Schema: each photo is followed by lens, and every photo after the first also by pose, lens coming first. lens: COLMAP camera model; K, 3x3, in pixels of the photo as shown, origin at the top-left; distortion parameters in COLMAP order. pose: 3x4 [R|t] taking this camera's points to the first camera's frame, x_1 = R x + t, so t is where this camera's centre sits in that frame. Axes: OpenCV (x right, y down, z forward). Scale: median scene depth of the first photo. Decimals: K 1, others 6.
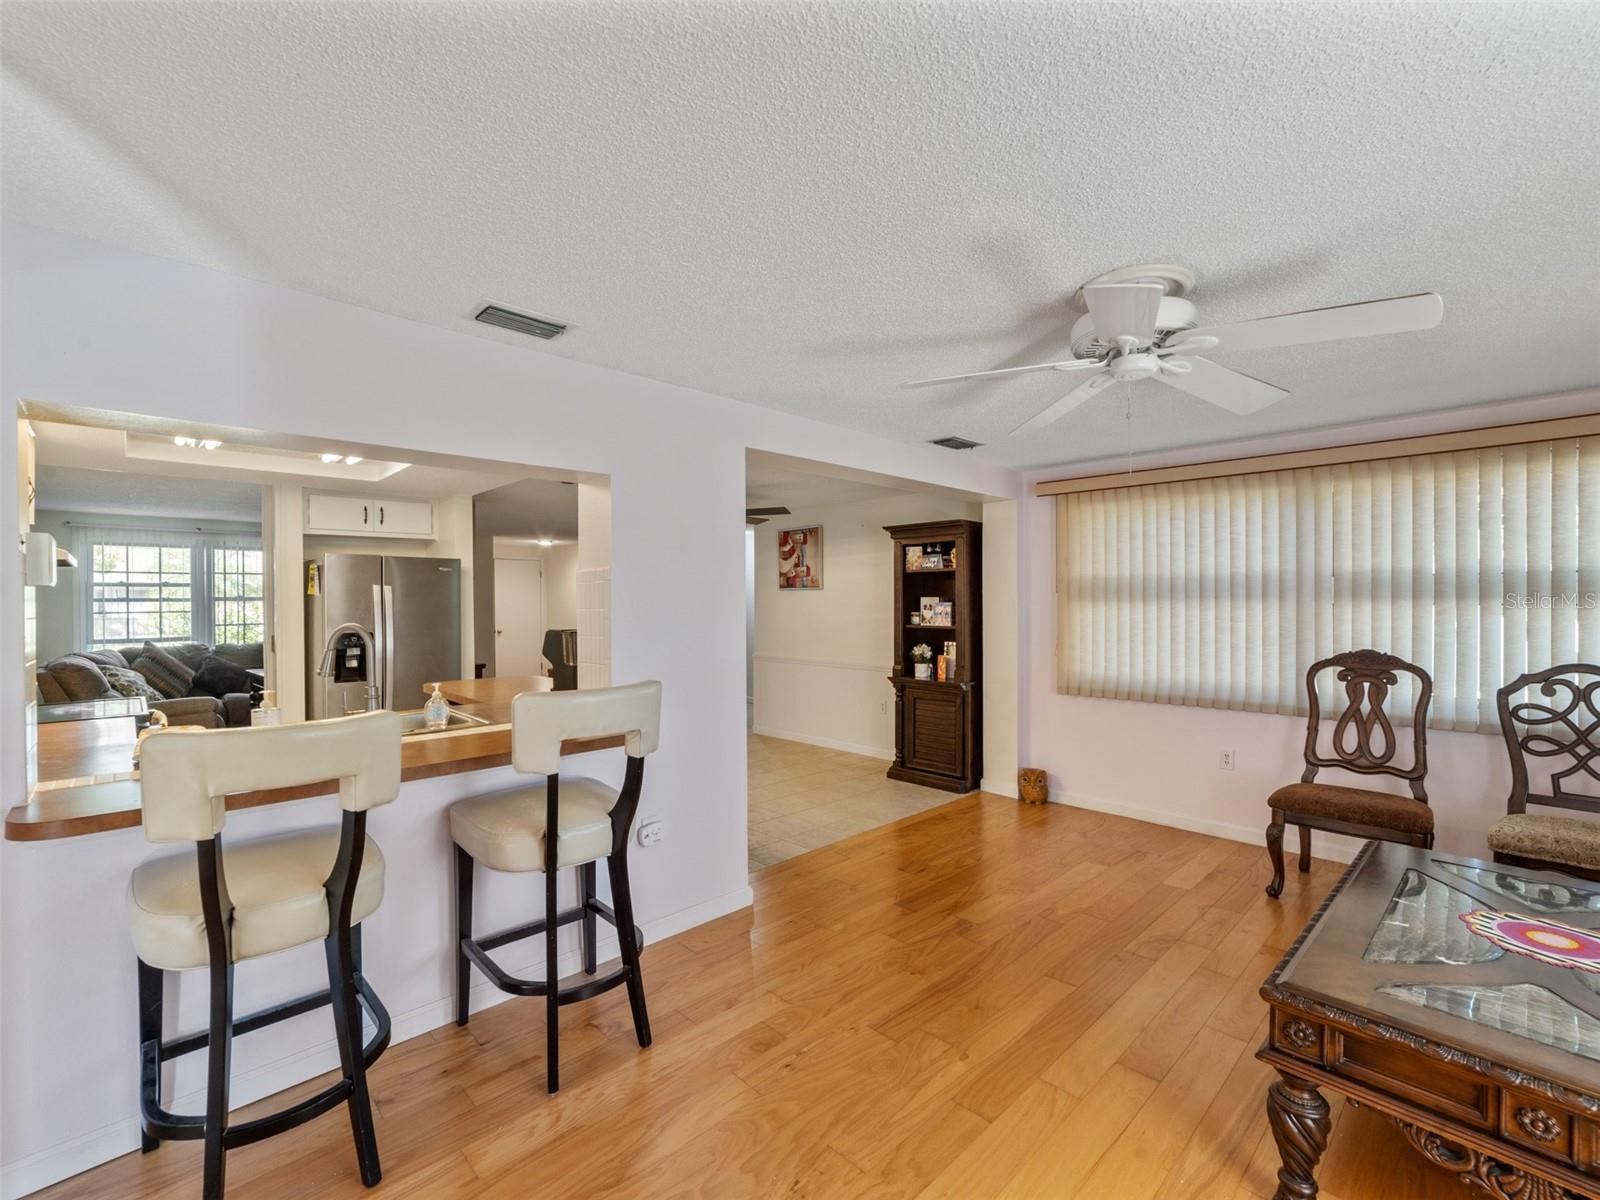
lens RADIAL K [[703.7, 0, 800.0], [0, 703.7, 600.0], [0, 0, 1]] dist [-0.017363, 0.000131]
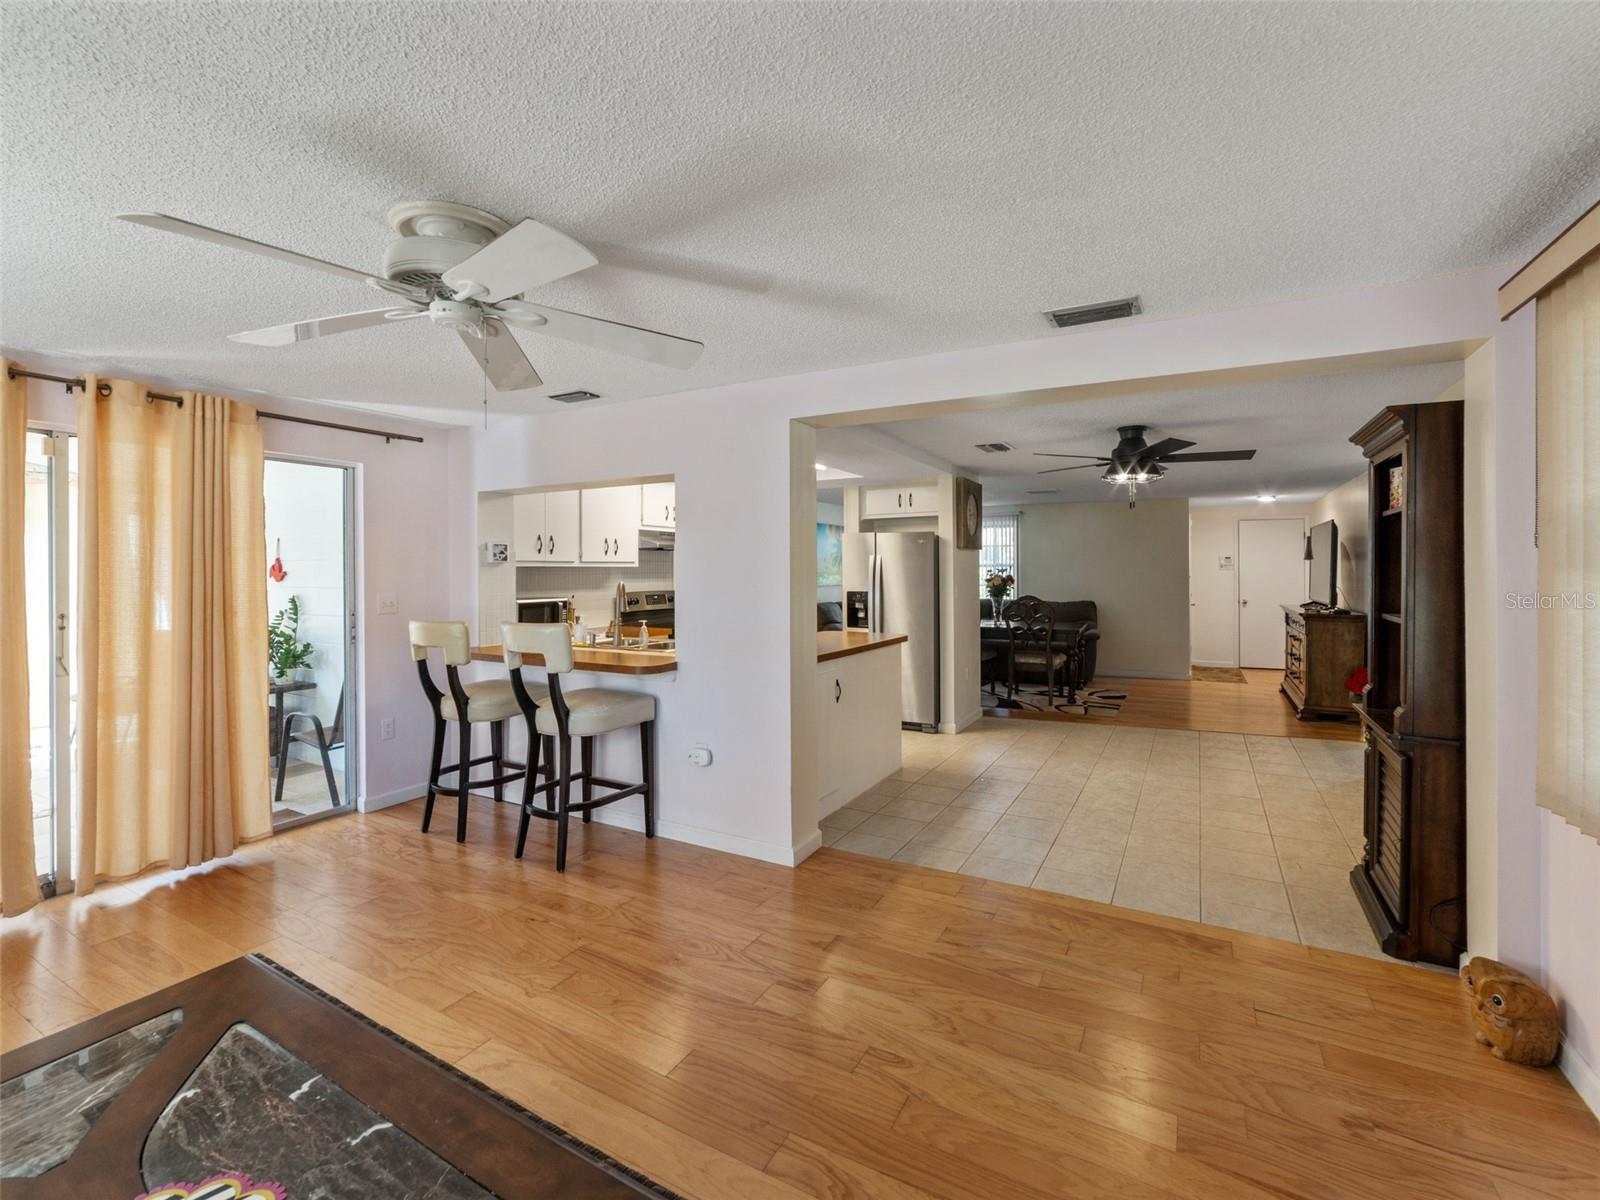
lens RADIAL K [[708.3, 0, 802.5], [0, 708.3, 579.1], [0, 0, 1]] dist [-0.010060, 0.000058]
pose [[0.290612, 0.015598, -0.956714, 0.531434], [0.002790, 0.999849, 0.017149, -0.000850], [0.956837, -0.007653, 0.290525, 0.418600]]
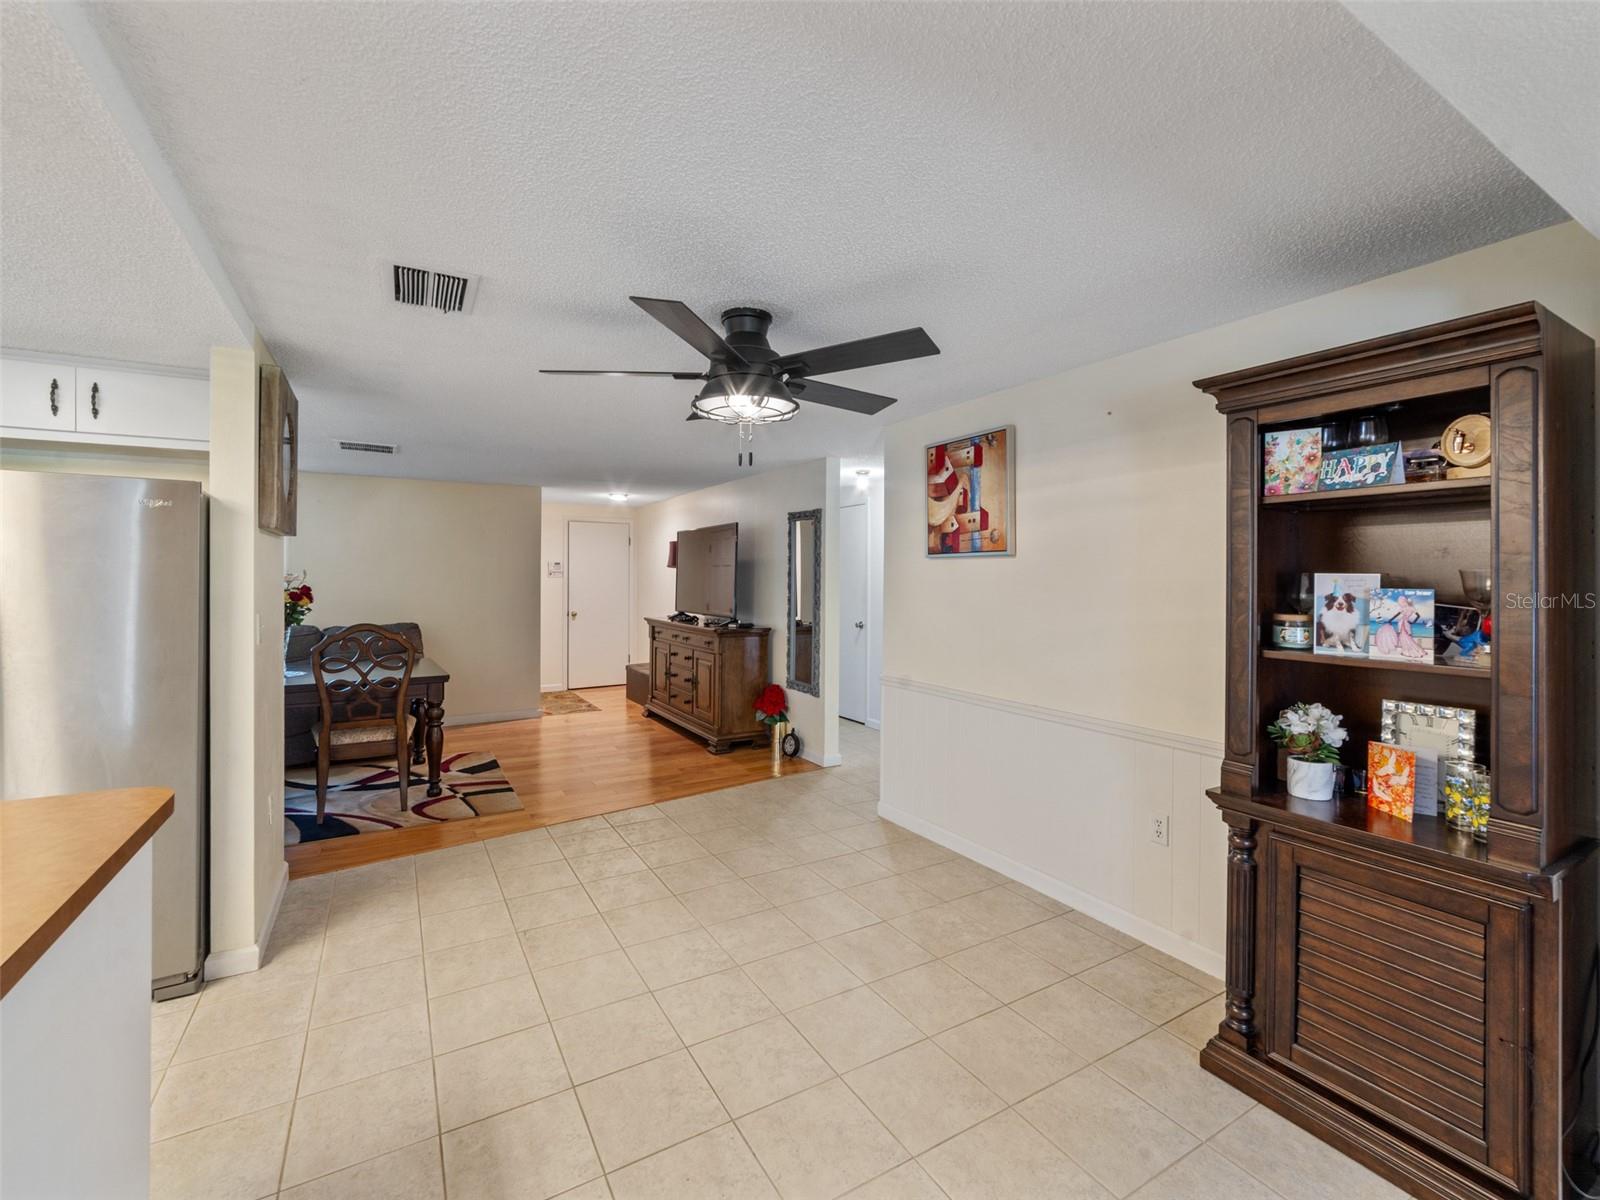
lens RADIAL K [[708.3, 0, 802.5], [0, 708.3, 579.1], [0, 0, 1]] dist [-0.010060, 0.000058]
pose [[0.971680, 0.009814, -0.236096, 0.006822], [-0.008626, 0.999944, 0.006066, -0.000869], [0.236143, -0.003857, 0.971711, 0.599293]]
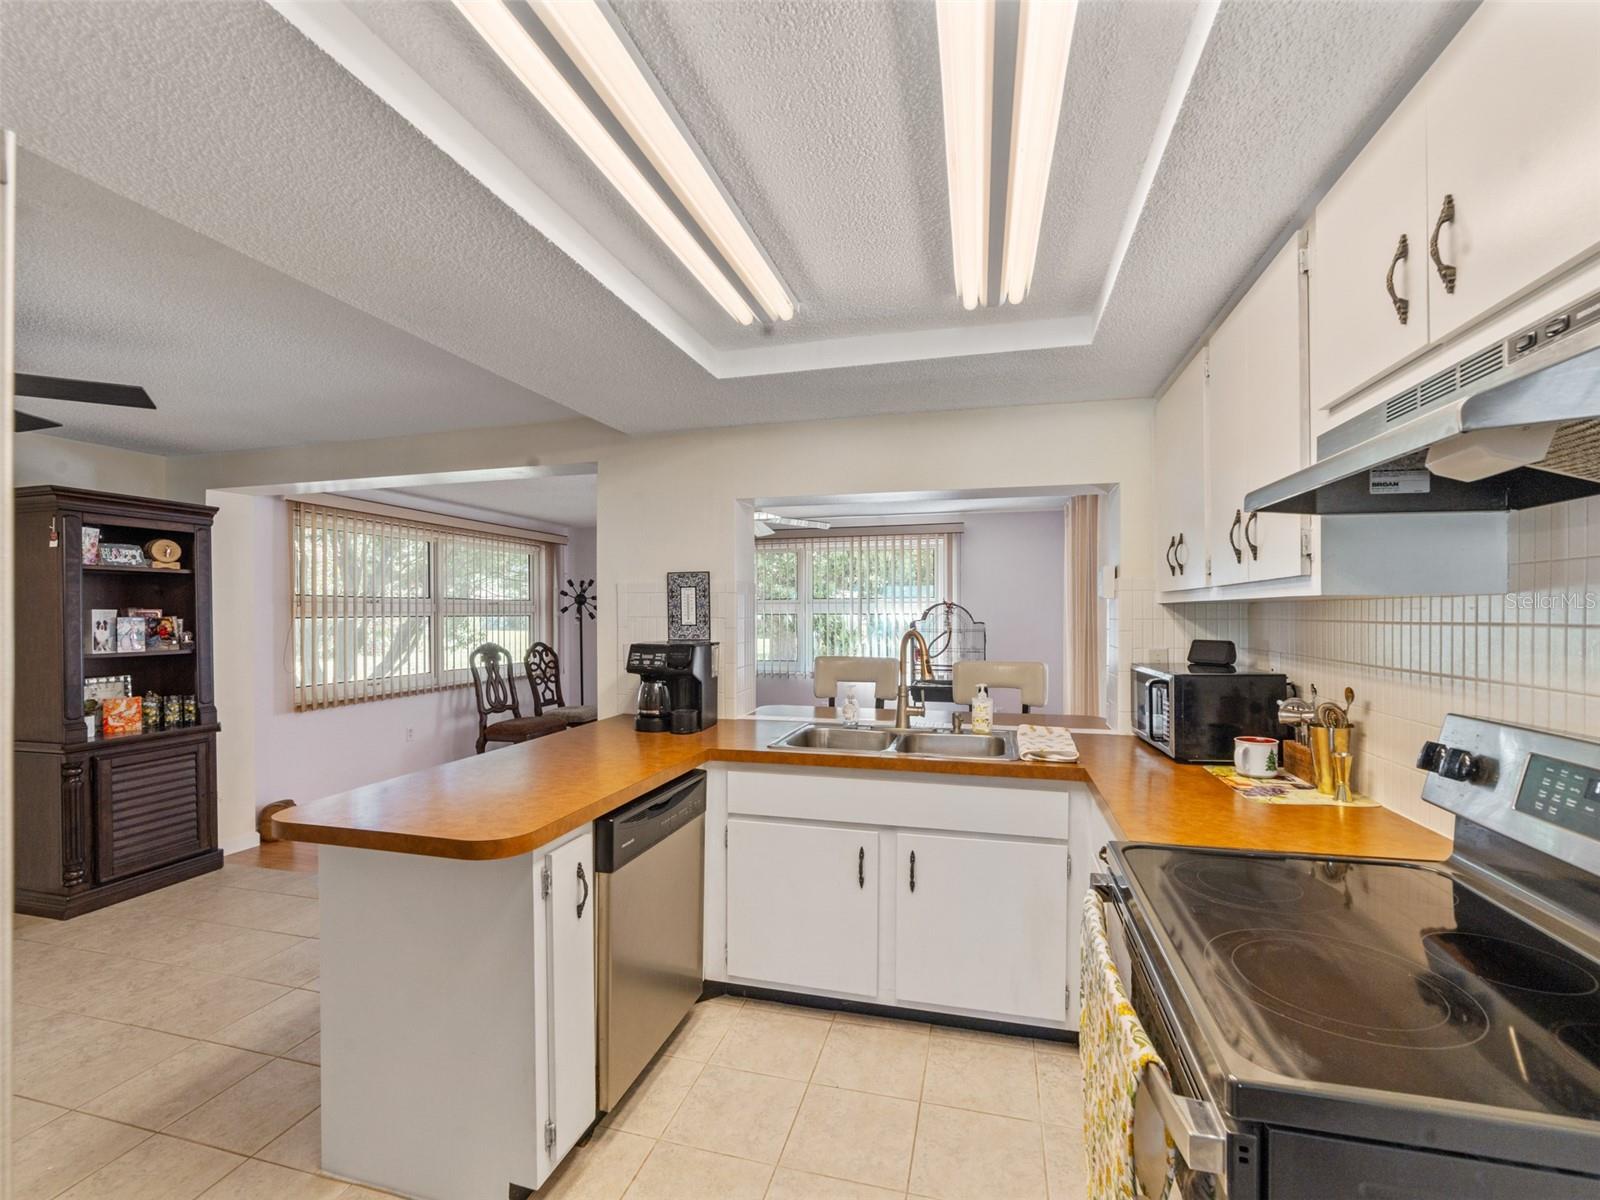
lens RADIAL K [[688.7, 0, 811.7], [0, 688.7, 596.7], [0, 0, 1]] dist [-0.002302, -0.000115]
pose [[-0.524735, 0.026947, 0.850839, -0.682592], [0.007534, 0.999607, -0.027013, 0.006233], [-0.851232, -0.007764, -0.524732, 0.776511]]
